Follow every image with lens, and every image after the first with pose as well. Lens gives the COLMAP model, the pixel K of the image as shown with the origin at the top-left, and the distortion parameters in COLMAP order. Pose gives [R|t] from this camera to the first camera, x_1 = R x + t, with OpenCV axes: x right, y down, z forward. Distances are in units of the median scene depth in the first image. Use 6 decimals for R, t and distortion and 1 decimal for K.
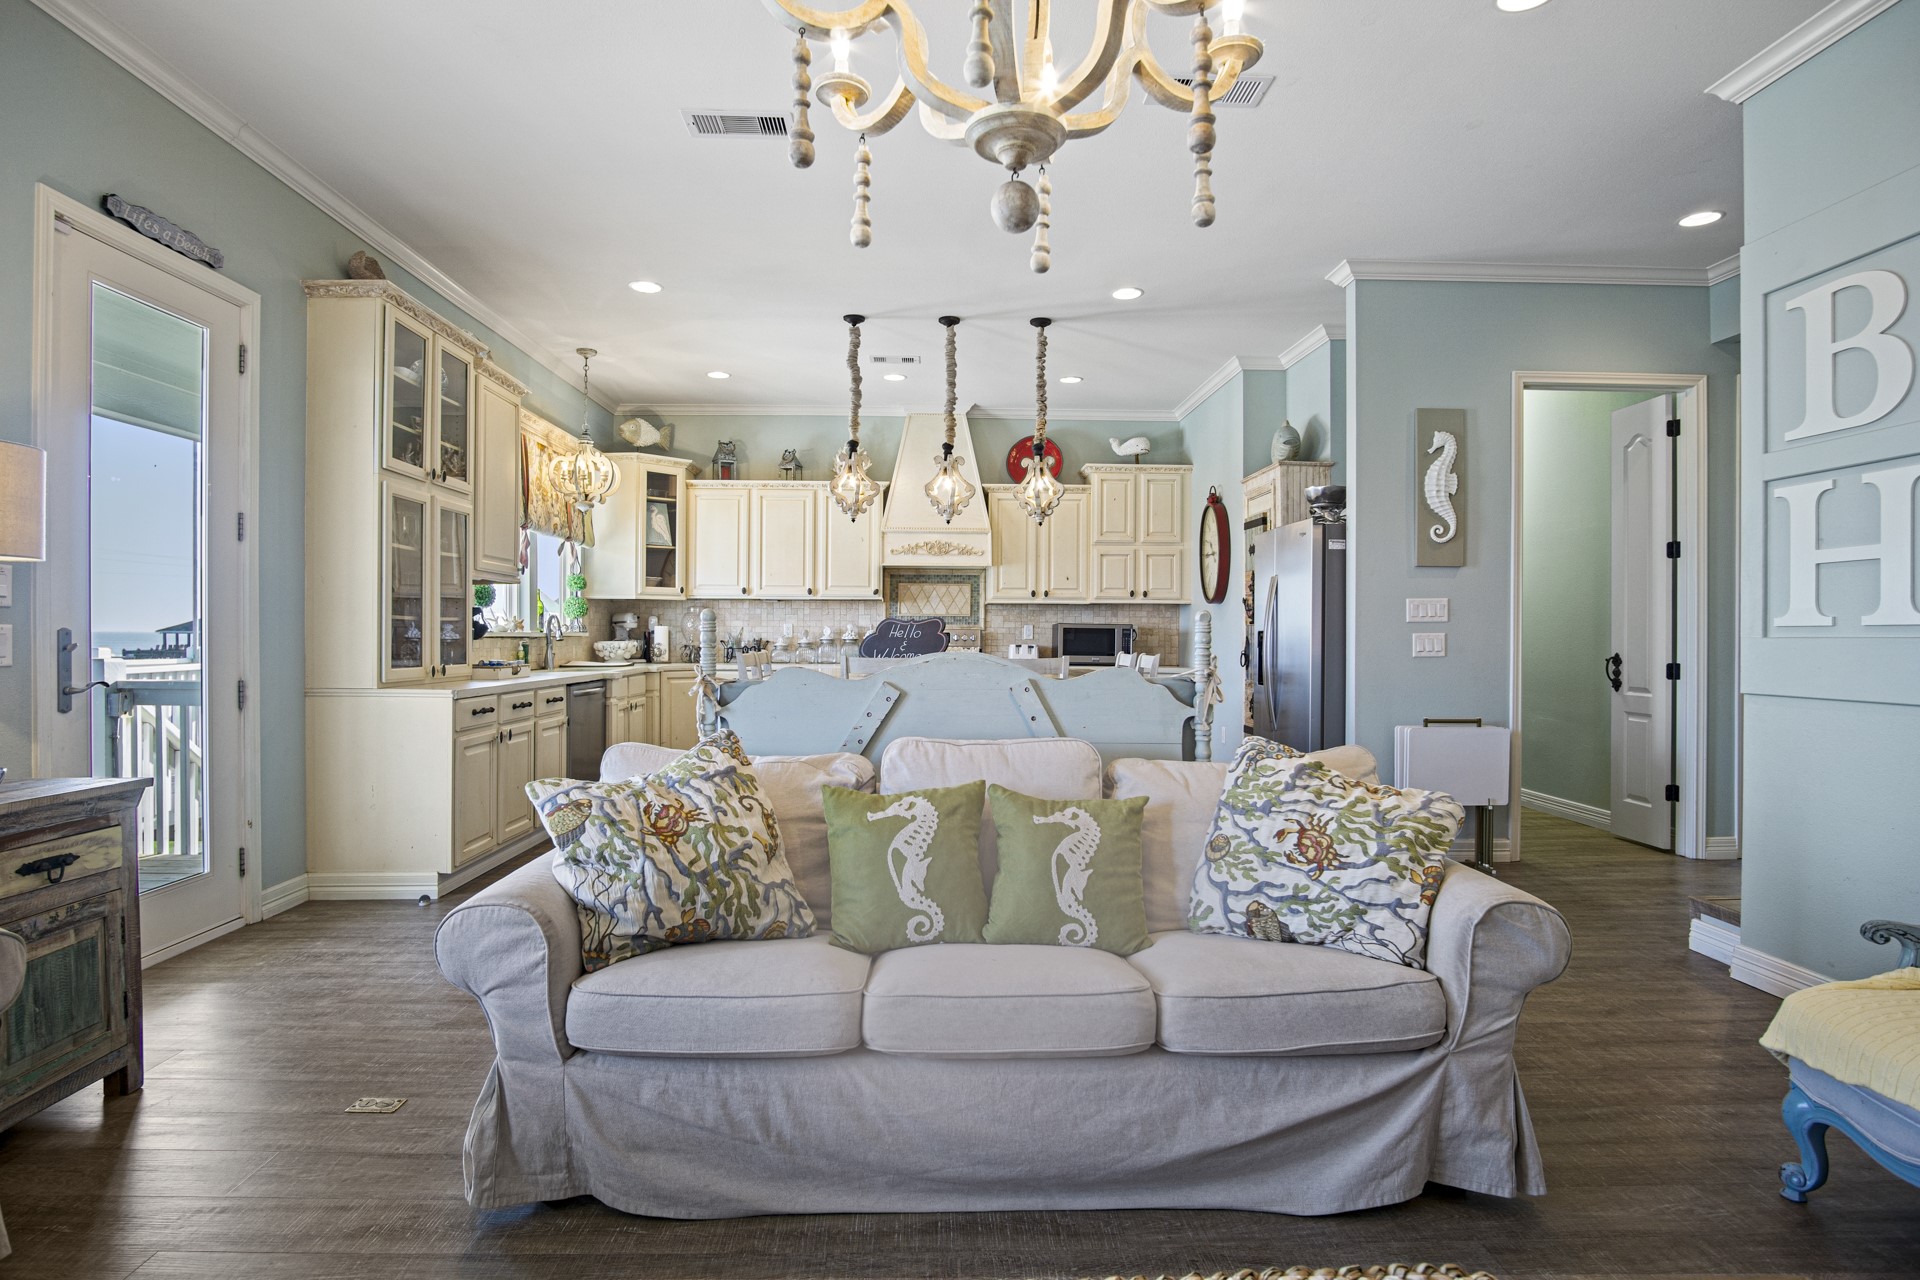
lens RADIAL K [[1039.7, 0, 951.9], [0, 1039.7, 640.6], [0, 0, 1]] dist [-0.021136, 0.000173]
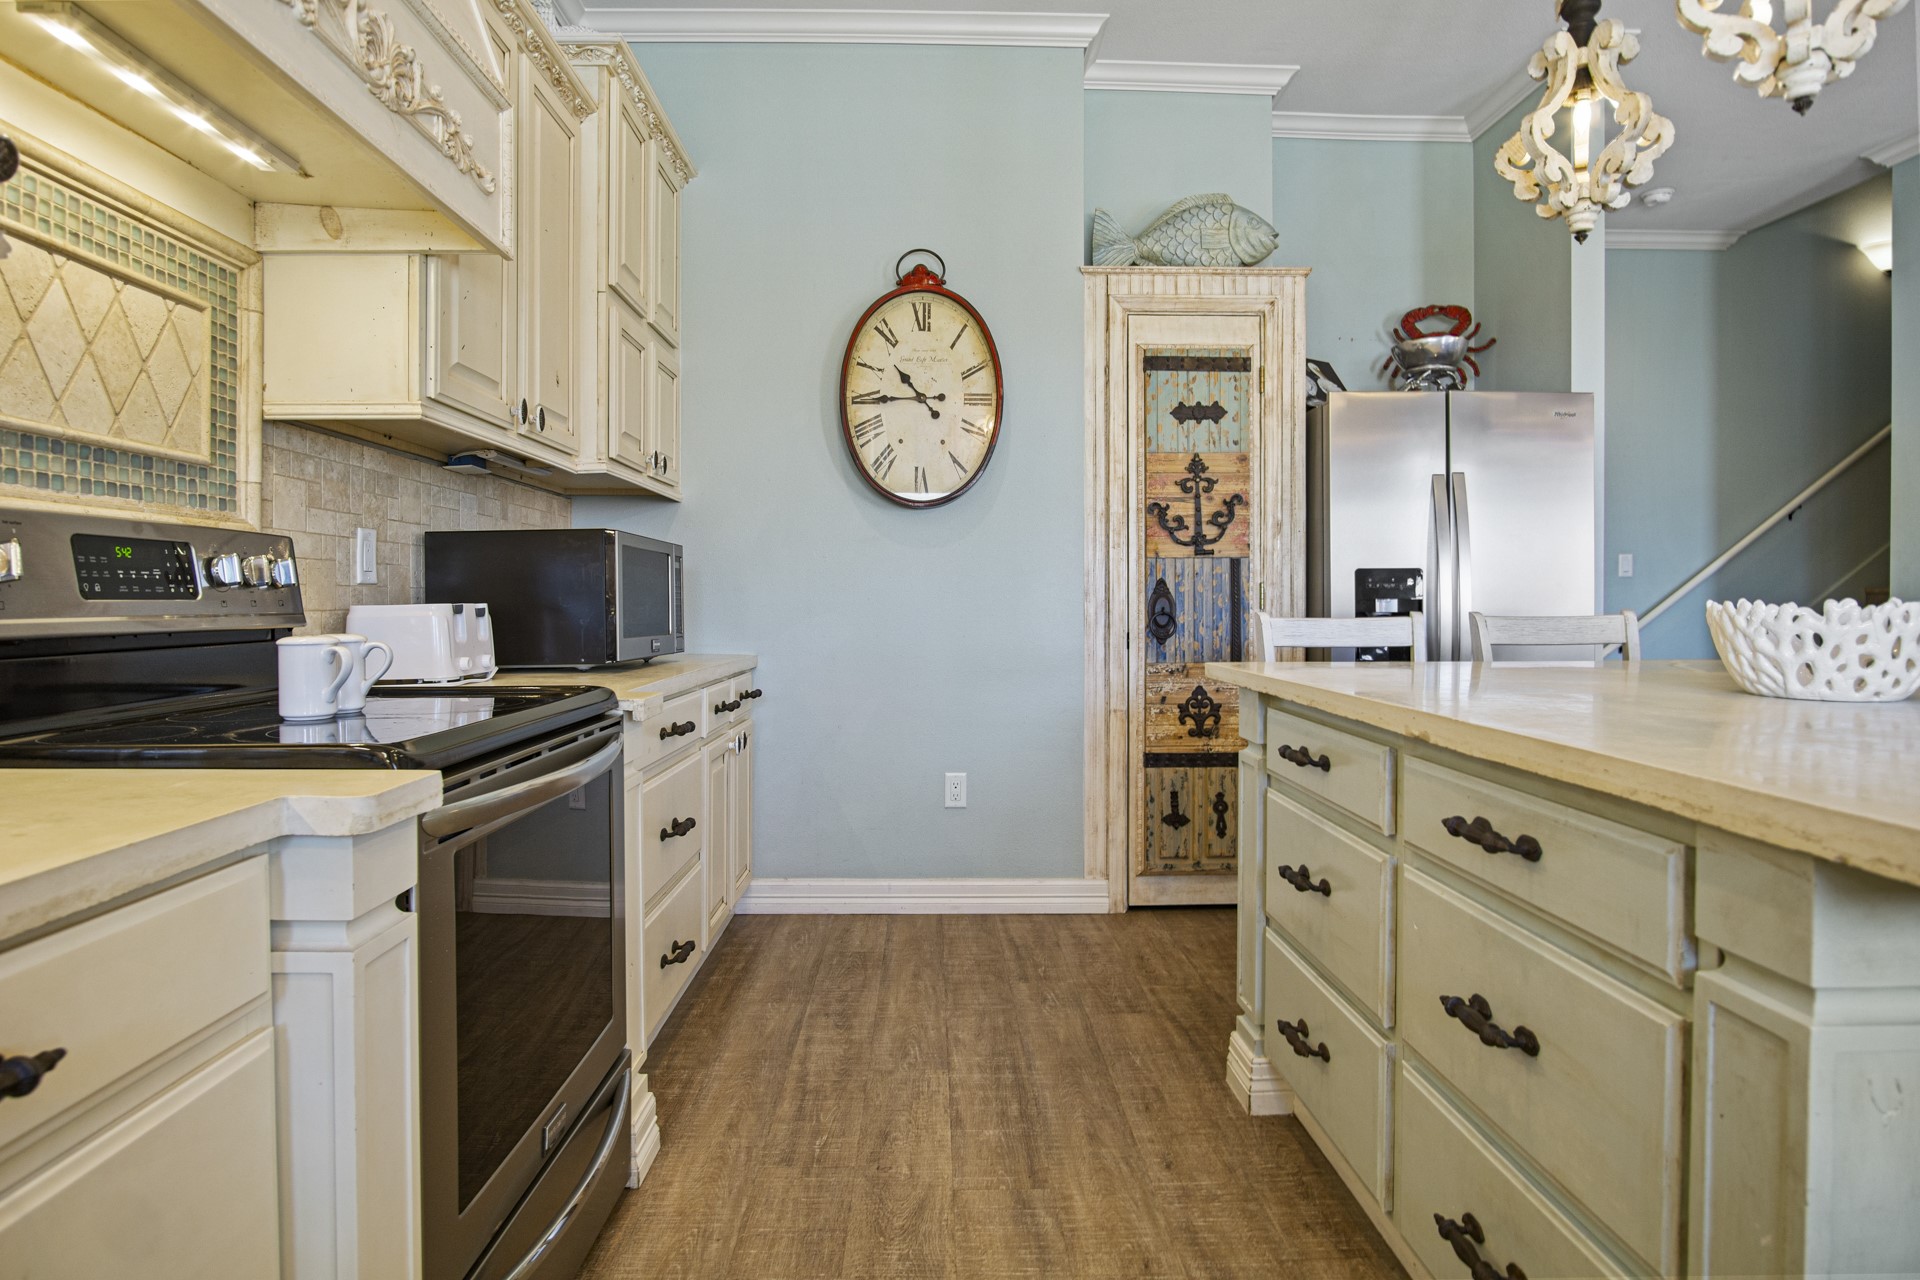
lens RADIAL K [[1040.6, 0, 953.6], [0, 1040.6, 606.7], [0, 0, 1]] dist [-0.034234, 0.010814]
pose [[-0.000944, -0.011588, 0.999932, -0.220568], [0.006347, 0.999913, 0.011593, 0.002917], [-0.999979, 0.006357, -0.000871, 1.052415]]
